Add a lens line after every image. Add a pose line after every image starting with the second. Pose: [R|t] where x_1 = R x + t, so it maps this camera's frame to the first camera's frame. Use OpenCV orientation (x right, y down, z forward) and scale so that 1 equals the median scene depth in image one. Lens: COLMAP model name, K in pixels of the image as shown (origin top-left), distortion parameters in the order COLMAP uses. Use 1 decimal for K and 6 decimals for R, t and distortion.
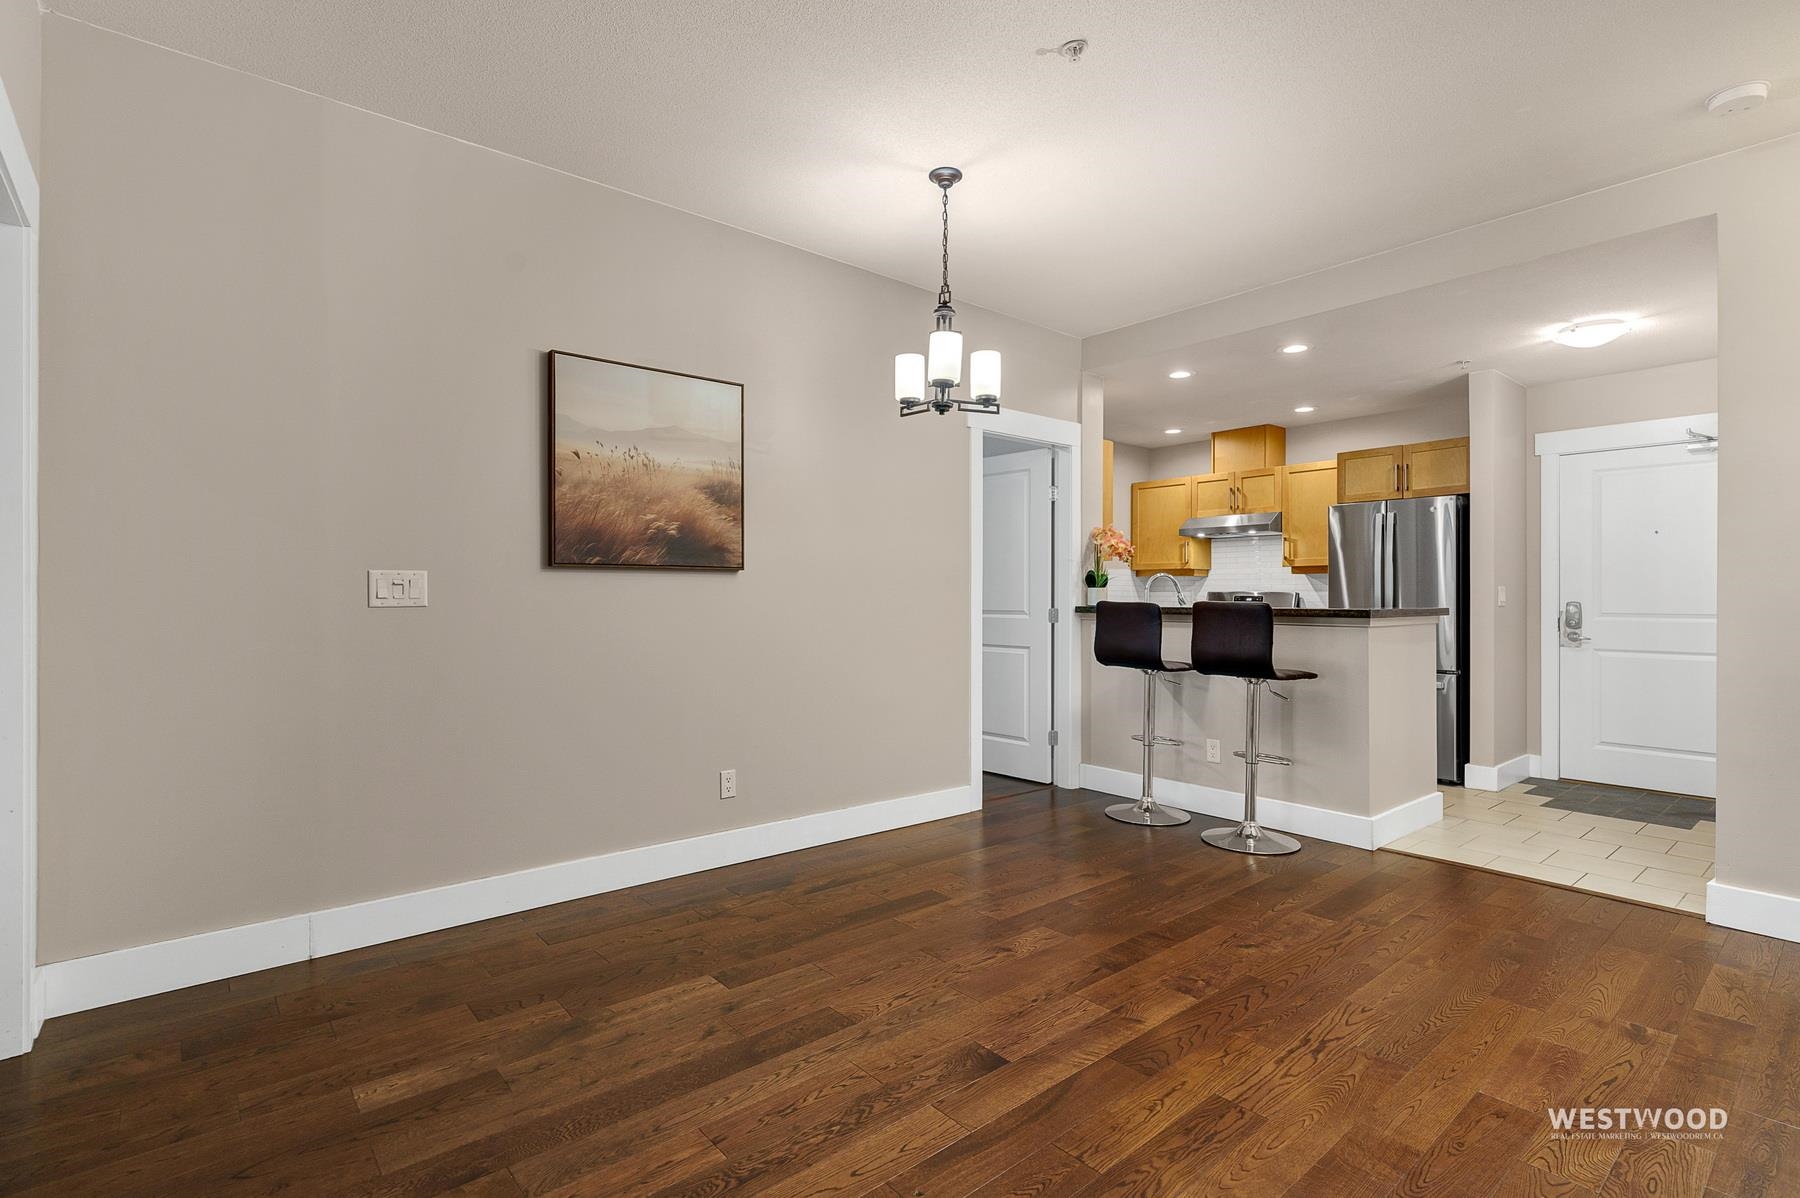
lens RADIAL K [[835.9, 0, 900.0], [0, 835.9, 599.0], [0, 0, 1]] dist [-0.003971, -0.000282]
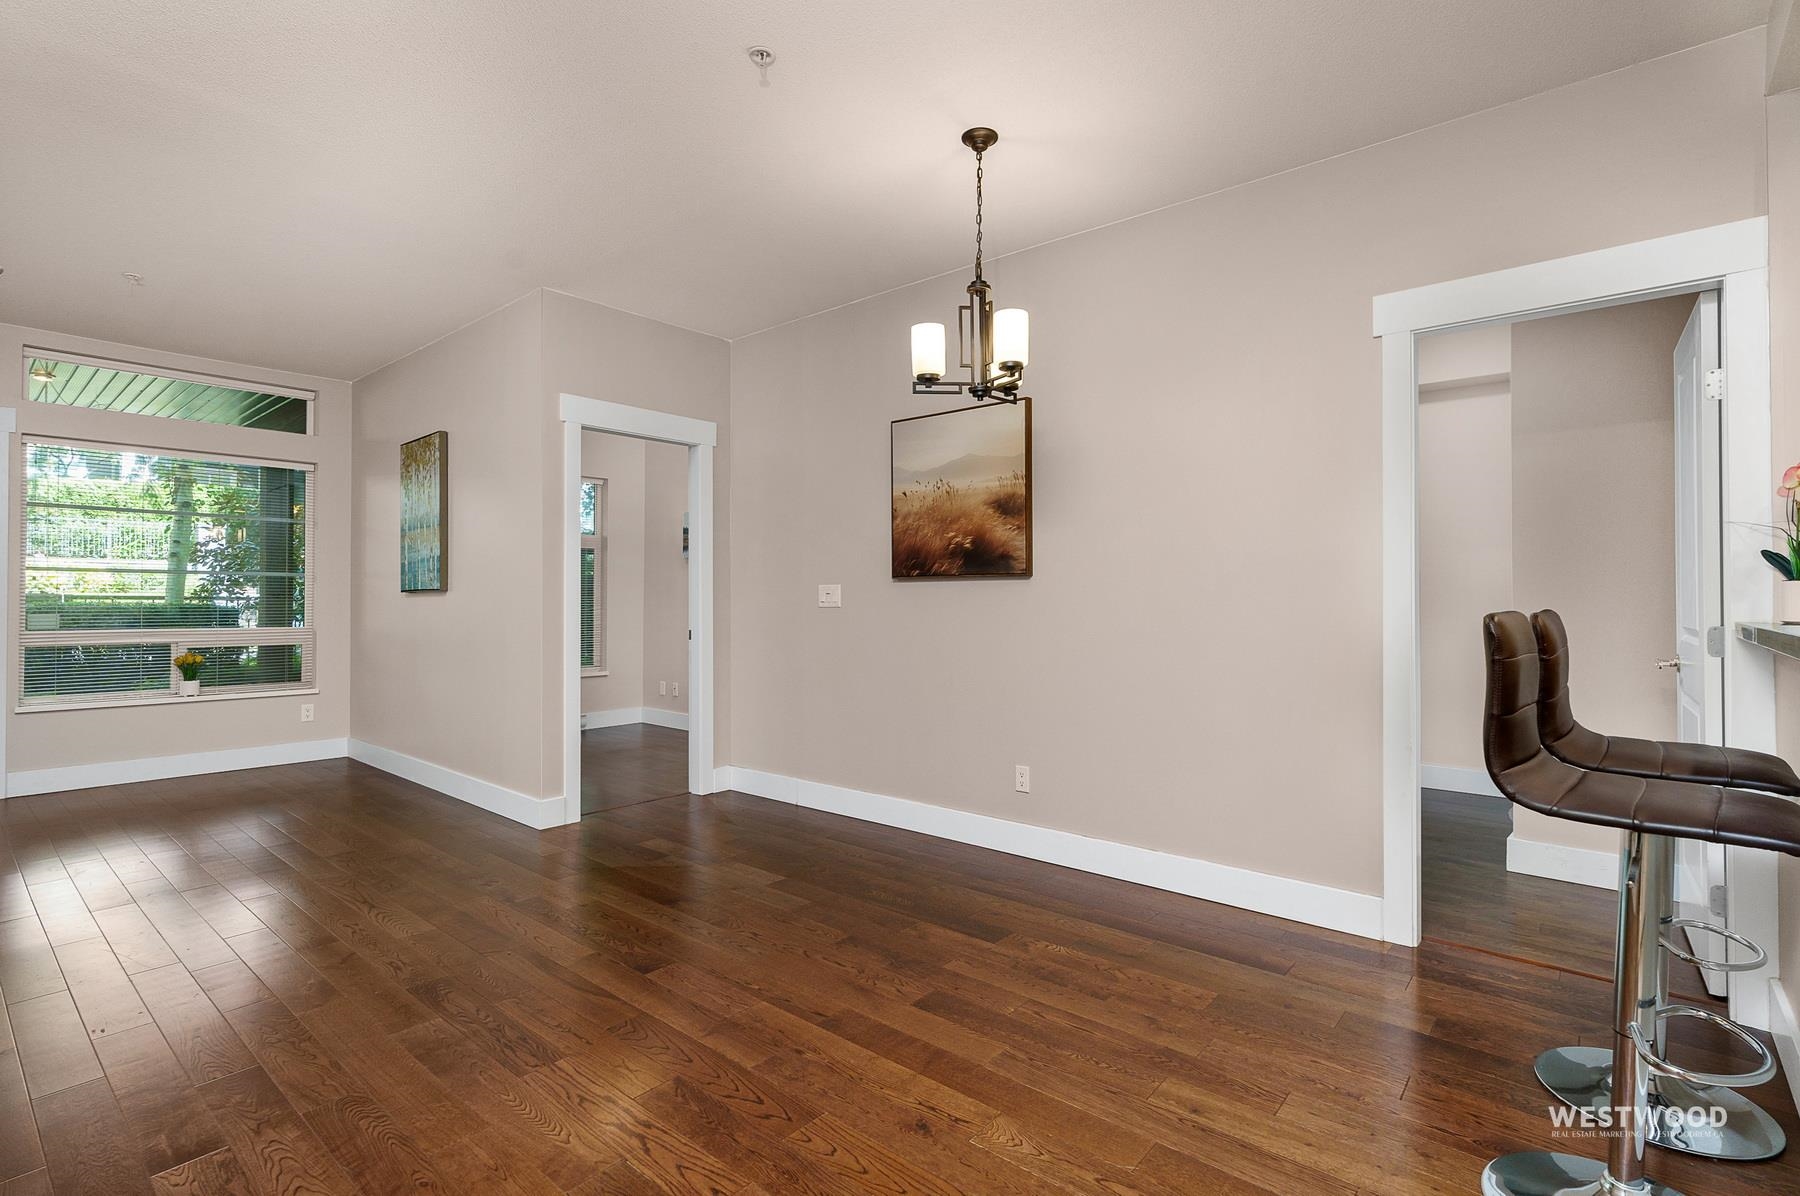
lens RADIAL K [[861.5, 0, 901.4], [0, 861.5, 591.7], [0, 0, 1]] dist [-0.000785, 0.000268]
pose [[0.163924, -0.008792, -0.986434, 0.673456], [-0.002408, 0.999954, -0.009313, -0.003124], [0.986470, 0.003902, 0.163895, 0.534281]]
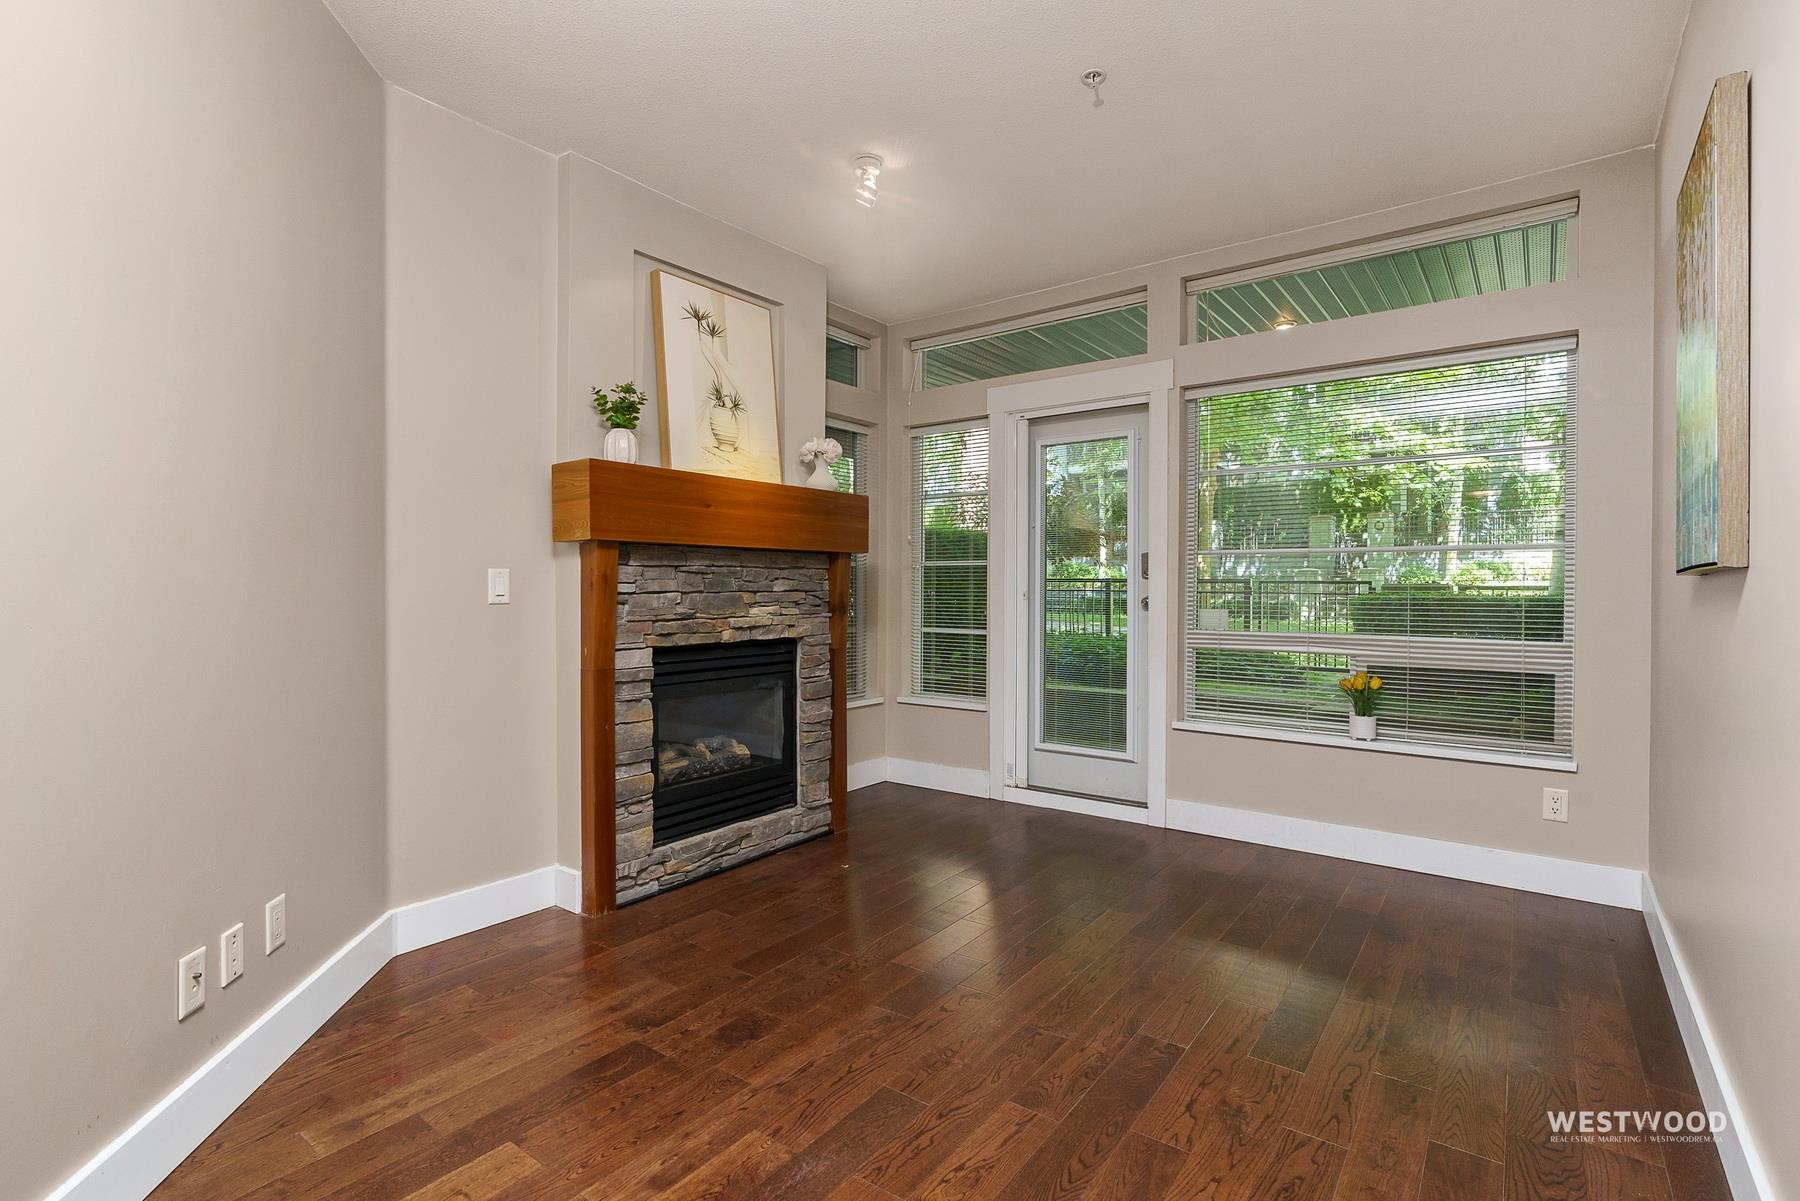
lens RADIAL K [[844.2, 0, 894.2], [0, 844.2, 591.3], [0, 0, 1]] dist [-0.008340, -0.000214]
pose [[-0.974232, -0.001959, -0.225540, -0.112762], [-0.003487, 0.999974, 0.006376, -0.004321], [0.225521, 0.006998, -0.974213, 0.396241]]
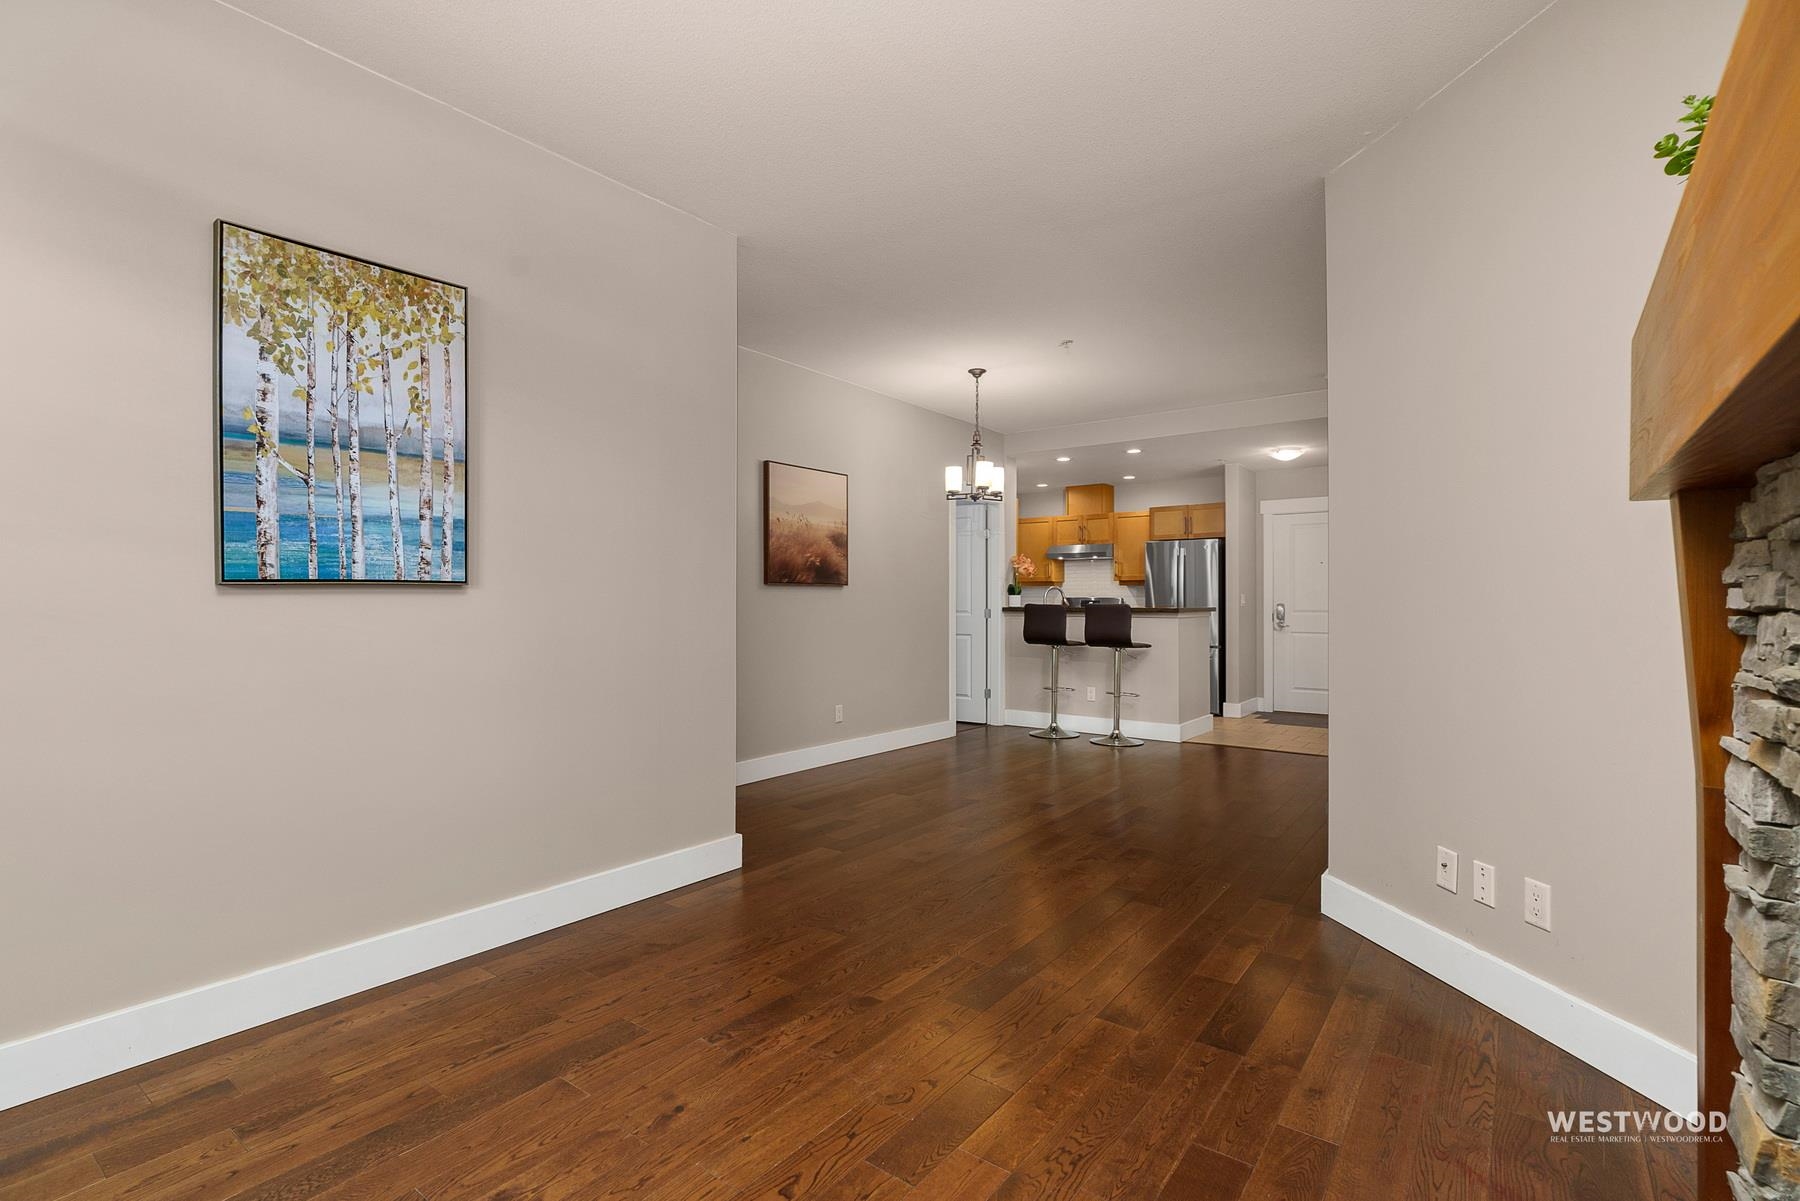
lens RADIAL K [[843.8, 0, 915.3], [0, 843.8, 601.9], [0, 0, 1]] dist [-0.001768, 0.000002]
pose [[0.968221, -0.000251, 0.250098, -0.382185], [0.000398, 1.000000, -0.000536, -0.000708], [-0.250098, 0.000619, 0.968220, -0.536867]]
